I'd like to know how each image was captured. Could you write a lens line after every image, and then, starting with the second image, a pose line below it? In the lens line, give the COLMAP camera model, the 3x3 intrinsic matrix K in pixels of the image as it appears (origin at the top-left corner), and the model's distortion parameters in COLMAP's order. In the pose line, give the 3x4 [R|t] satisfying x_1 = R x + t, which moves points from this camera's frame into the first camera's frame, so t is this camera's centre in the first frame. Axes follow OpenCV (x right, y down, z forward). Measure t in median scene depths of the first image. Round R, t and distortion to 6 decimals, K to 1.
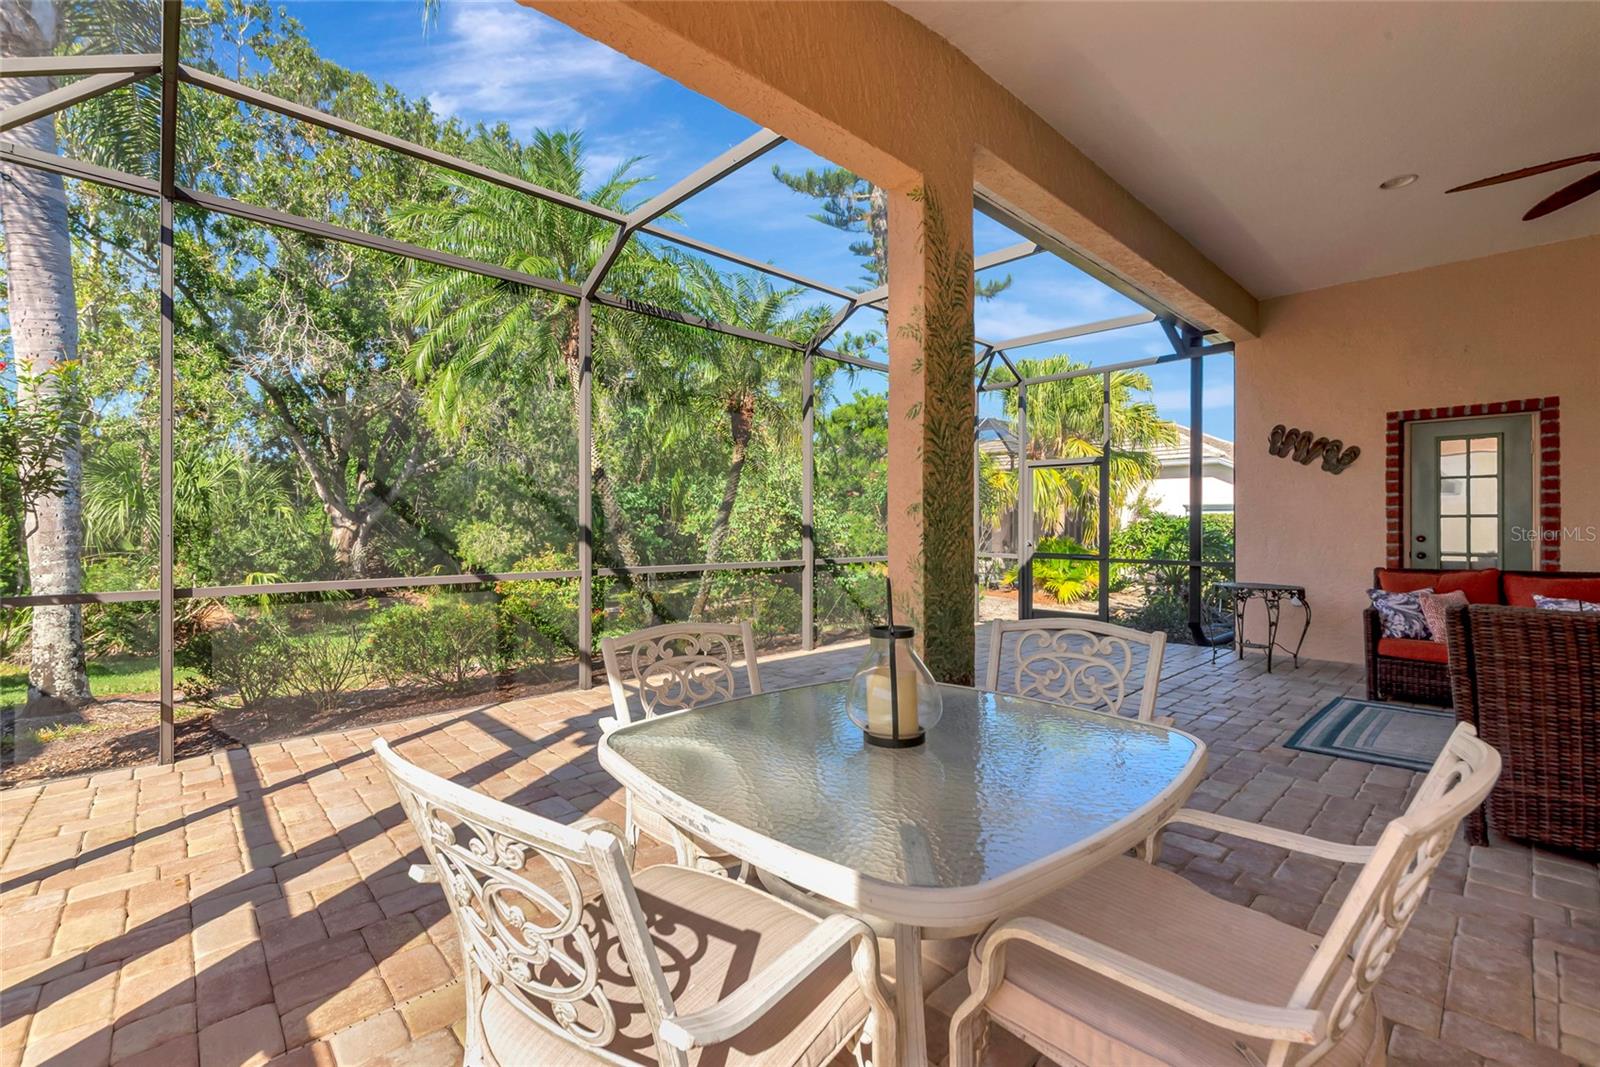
lens RADIAL K [[692.4, 0, 800.0], [0, 692.4, 533.5], [0, 0, 1]] dist [0.000409, 0.000202]
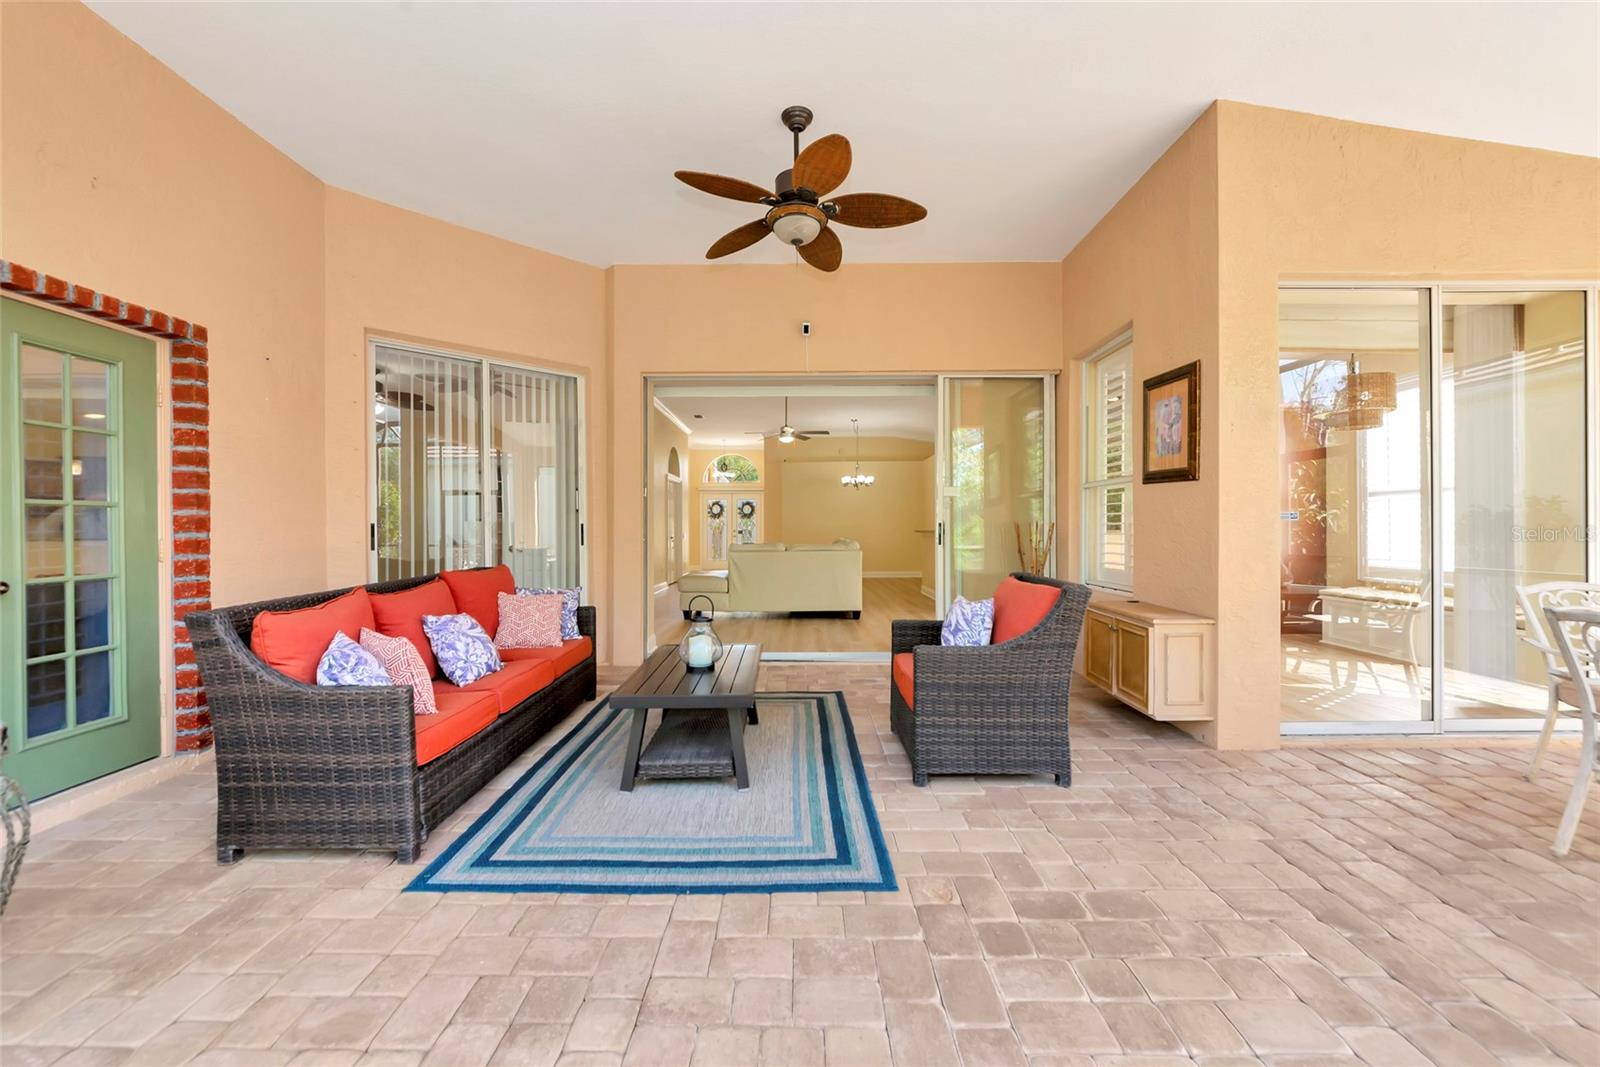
lens RADIAL K [[625.8, 0, 800.0], [0, 625.8, 533.5], [0, 0, 1]] dist [-0.000573, -0.000143]
pose [[-0.725644, -0.006634, 0.688038, 0.253310], [0.008886, 0.999780, 0.019011, -0.006893], [-0.688013, 0.019909, -0.725425, 0.986838]]
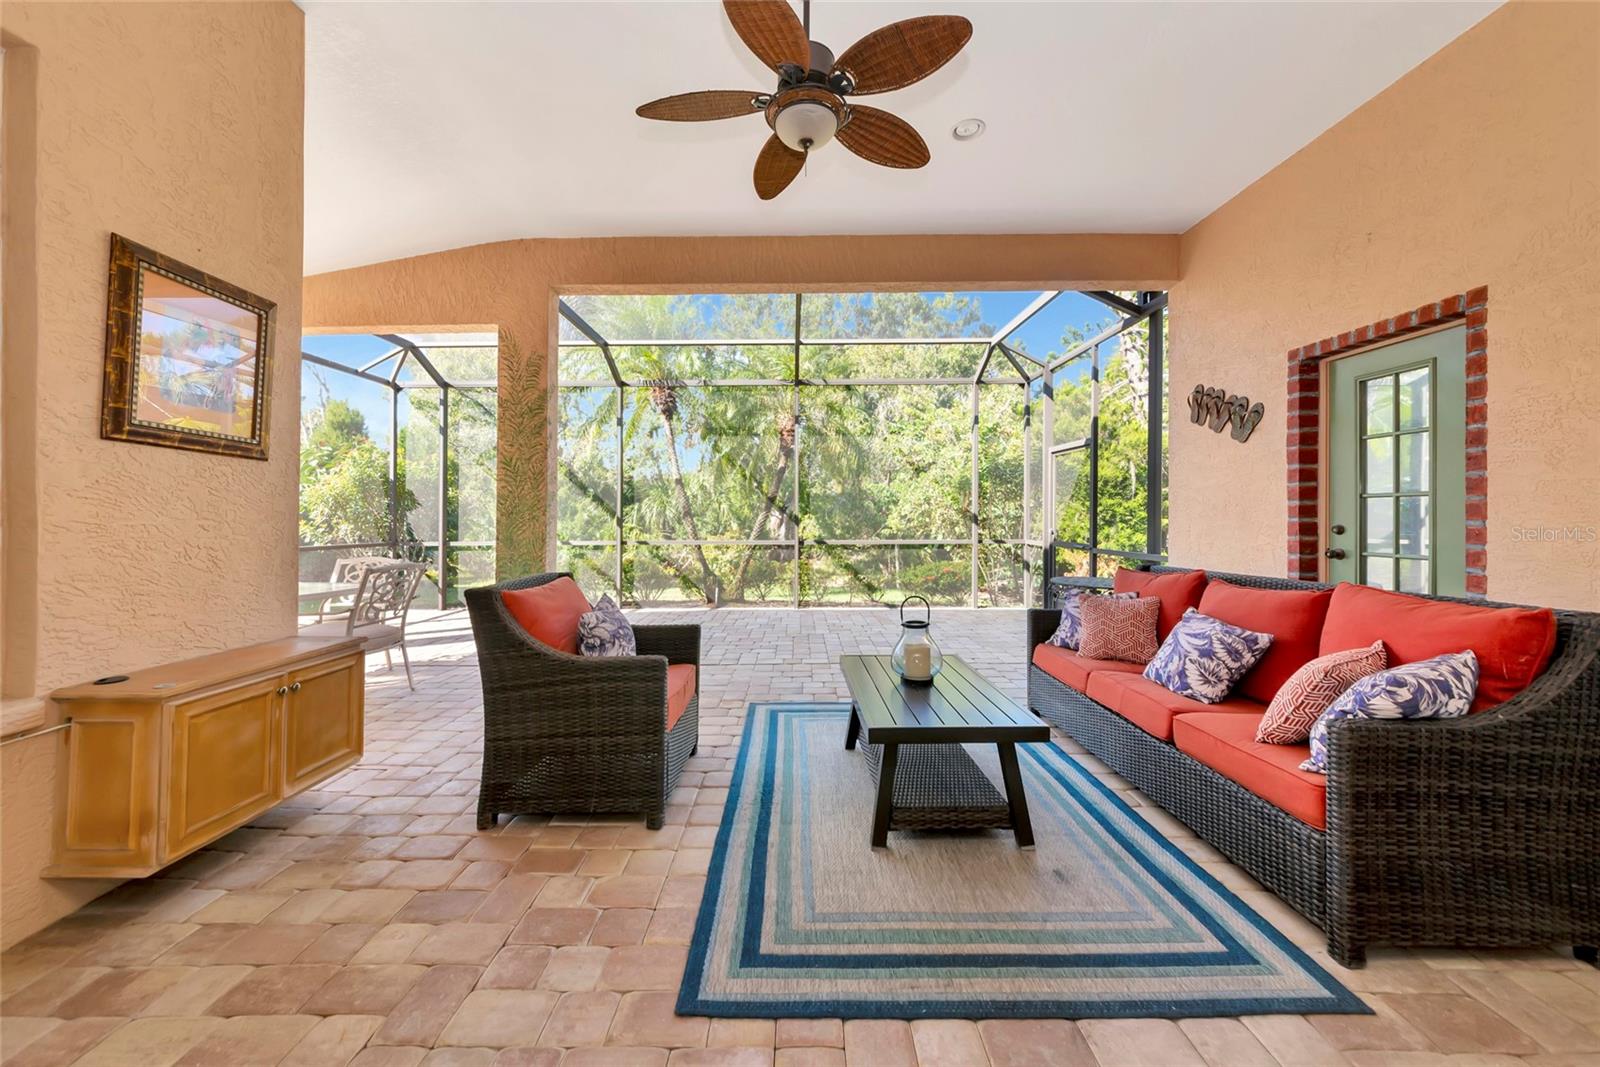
lens RADIAL K [[567.9, 0, 800.1], [0, 567.9, 503.6], [0, 0, 1]] dist [-0.003794, -0.000036]
pose [[0.729050, -0.019344, -0.684187, 0.939468], [-0.000997, 0.999570, -0.029322, -0.001375], [0.684460, 0.022059, 0.728716, 0.254600]]
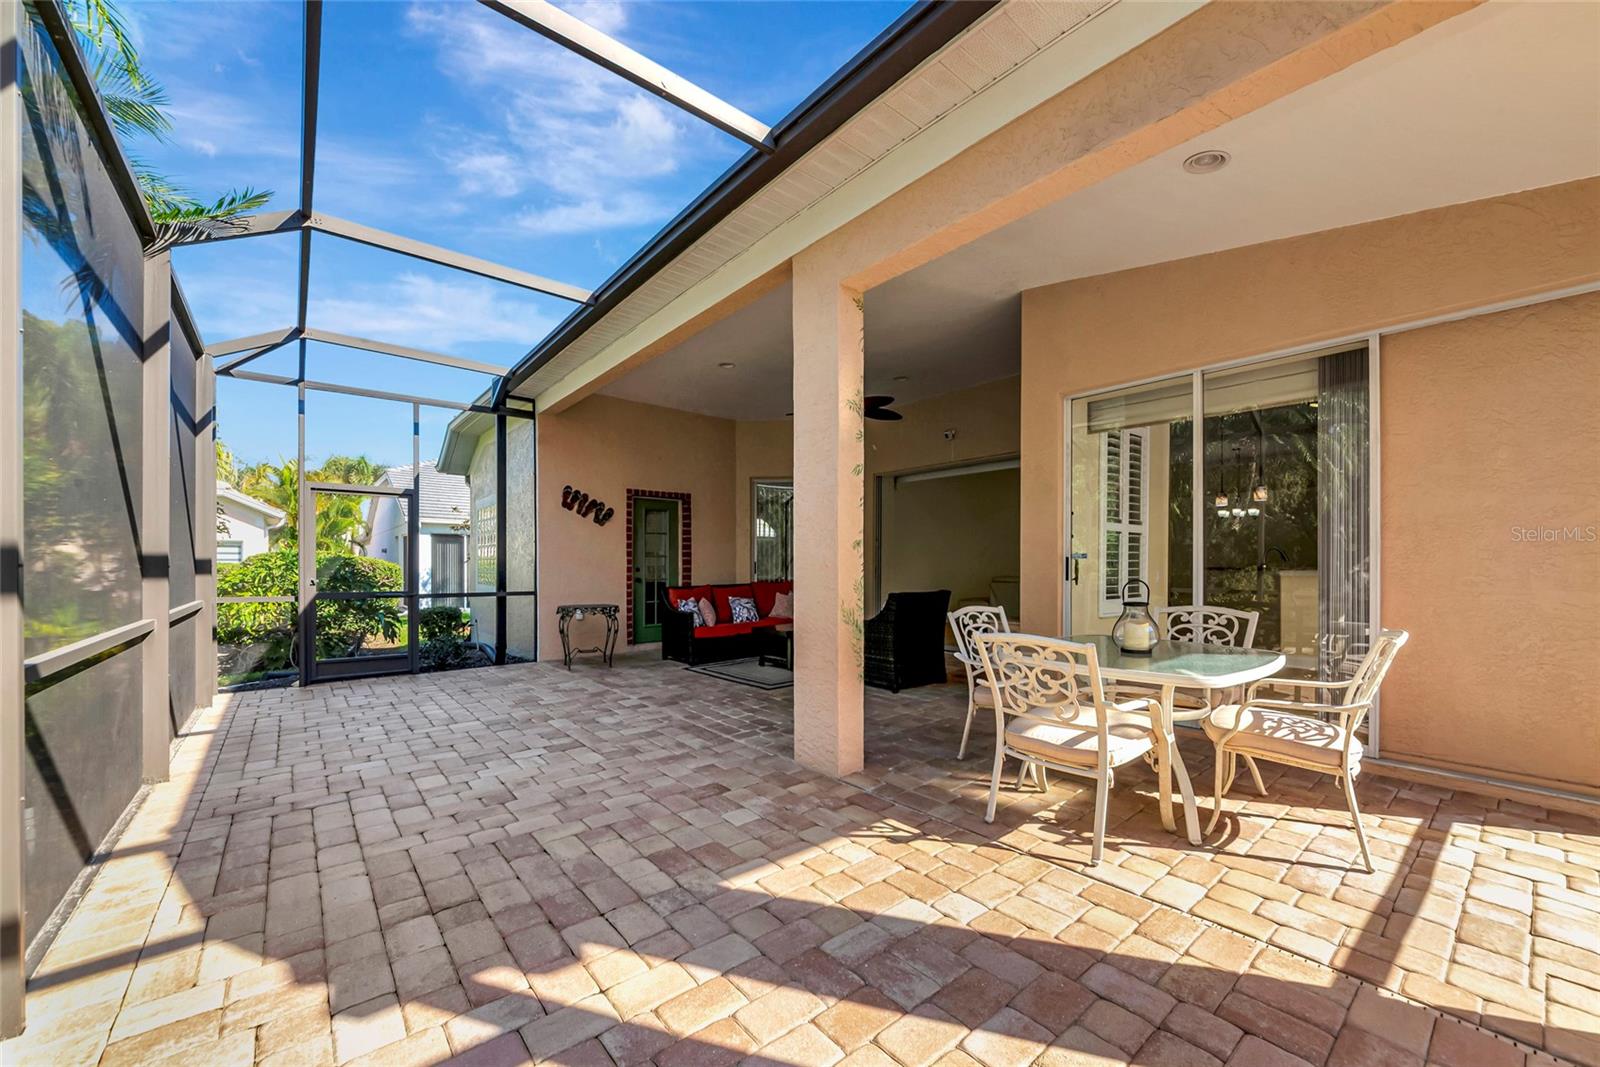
lens RADIAL K [[624.5, 0, 797.5], [0, 624.5, 568.1], [0, 0, 1]] dist [0.000181, -0.000013]
pose [[0.055520, -0.005417, 0.998443, -0.568872], [0.011205, 0.999926, 0.004802, 0.001554], [-0.998395, 0.010921, 0.055576, 0.578264]]
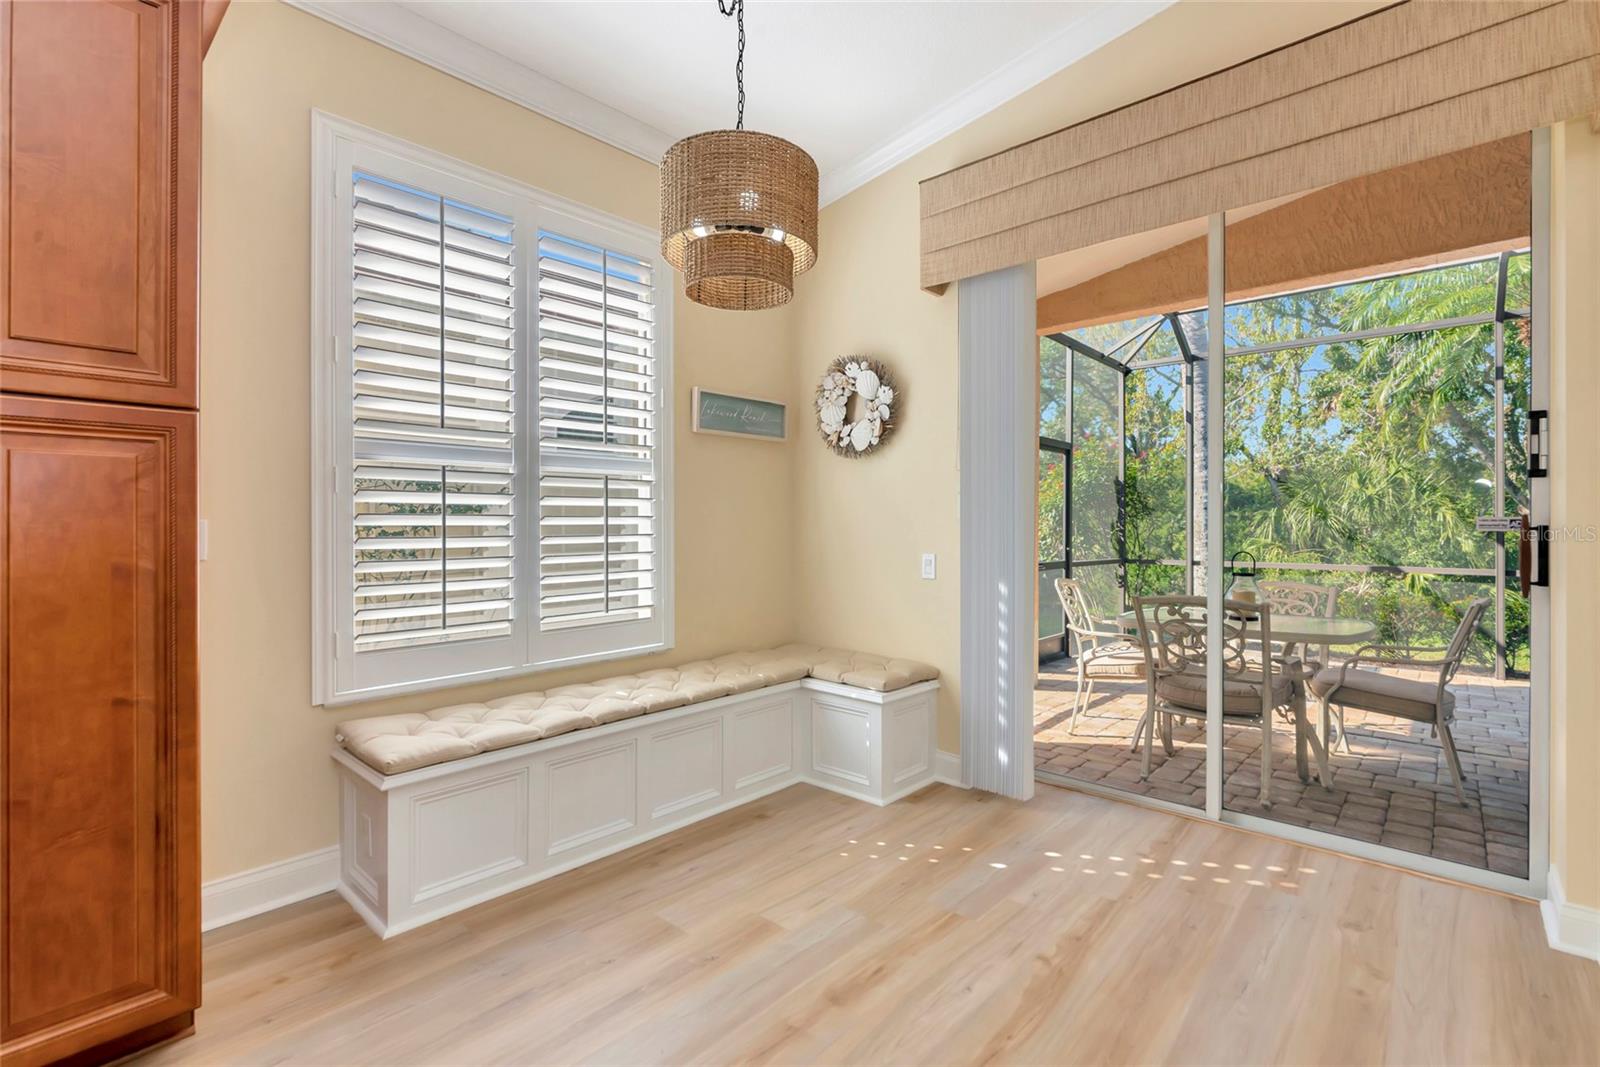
lens RADIAL K [[760.0, 0, 801.9], [0, 760.0, 509.1], [0, 0, 1]] dist [-0.000113, -0.013735]
pose [[0.065853, -0.023214, -0.997559, 0.710938], [-0.011963, 0.999639, -0.024052, -0.002135], [0.997758, 0.013517, 0.065551, -0.183022]]
